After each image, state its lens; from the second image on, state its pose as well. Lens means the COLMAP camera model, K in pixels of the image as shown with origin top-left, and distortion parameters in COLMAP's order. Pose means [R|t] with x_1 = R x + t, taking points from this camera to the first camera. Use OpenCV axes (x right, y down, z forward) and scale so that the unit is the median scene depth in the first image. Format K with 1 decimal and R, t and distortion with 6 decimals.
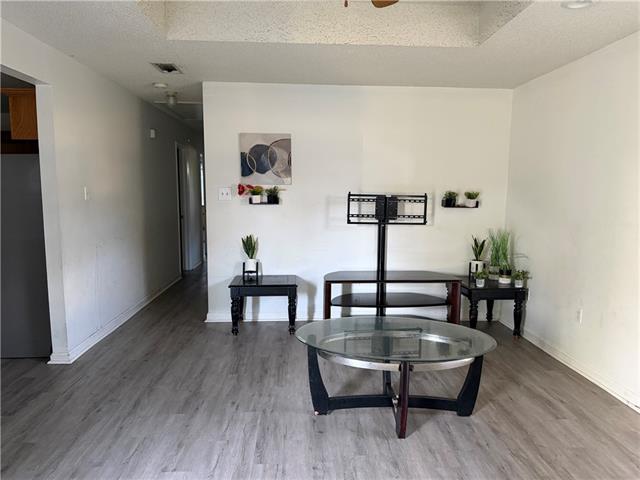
lens RADIAL K [[450.1, 0, 323.3], [0, 450.1, 243.1], [0, 0, 1]] dist [0.018874, -0.004469]
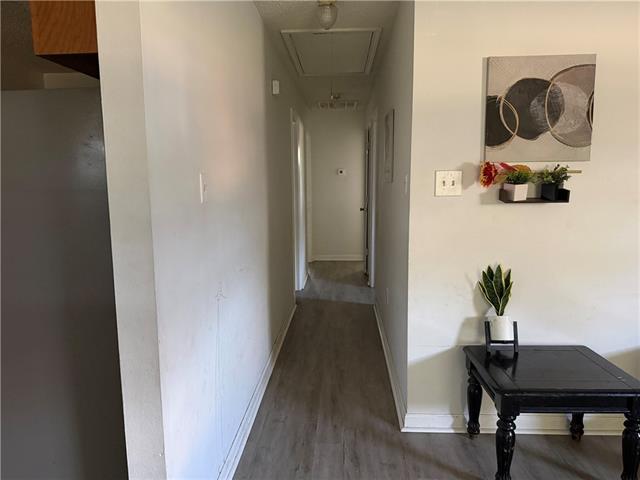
lens RADIAL K [[450.1, 0, 317.5], [0, 450.1, 237.4], [0, 0, 1]] dist [0.018874, -0.004469]
pose [[0.992351, -0.004644, -0.123359, -0.303399], [0.006029, 0.999923, 0.010855, -0.055845], [0.123299, -0.011515, 0.992303, 0.488935]]
